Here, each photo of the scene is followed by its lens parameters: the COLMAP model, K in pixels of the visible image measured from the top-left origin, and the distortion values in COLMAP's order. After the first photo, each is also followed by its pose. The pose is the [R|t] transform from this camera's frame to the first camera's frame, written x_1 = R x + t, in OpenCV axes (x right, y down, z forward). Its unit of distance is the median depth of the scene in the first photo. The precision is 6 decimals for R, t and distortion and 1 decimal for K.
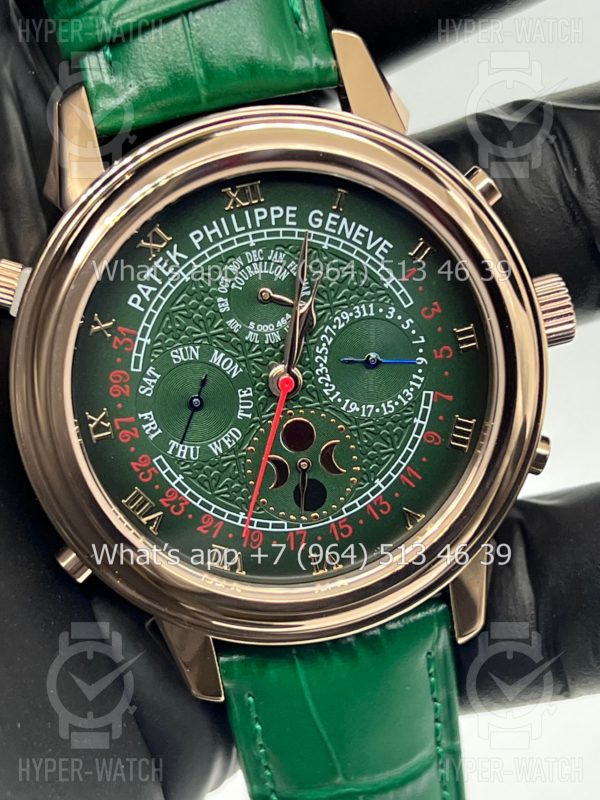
lens RADIAL K [[1939.9, 0, 307.9], [0, 1939.9, 394.9], [0, 0, 1]] dist [0.242518, 0.000000]
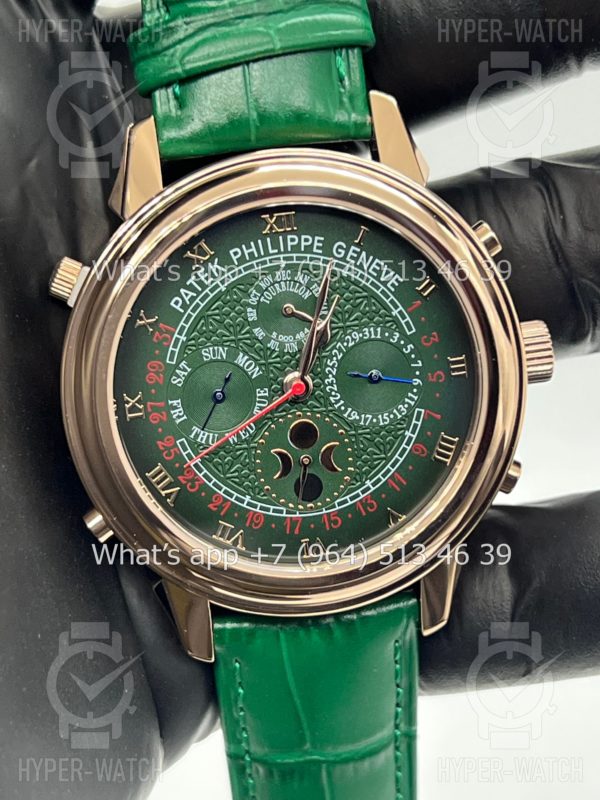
lens RADIAL K [[1939.9, 0, 300.7], [0, 1939.9, 401.2], [0, 0, 1]] dist [0.242518, 0.000000]
pose [[0.994128, 0.107835, -0.009030, 0.001389], [-0.108100, 0.993440, -0.037314, 0.044490], [0.004947, 0.038071, 0.999263, -0.152713]]
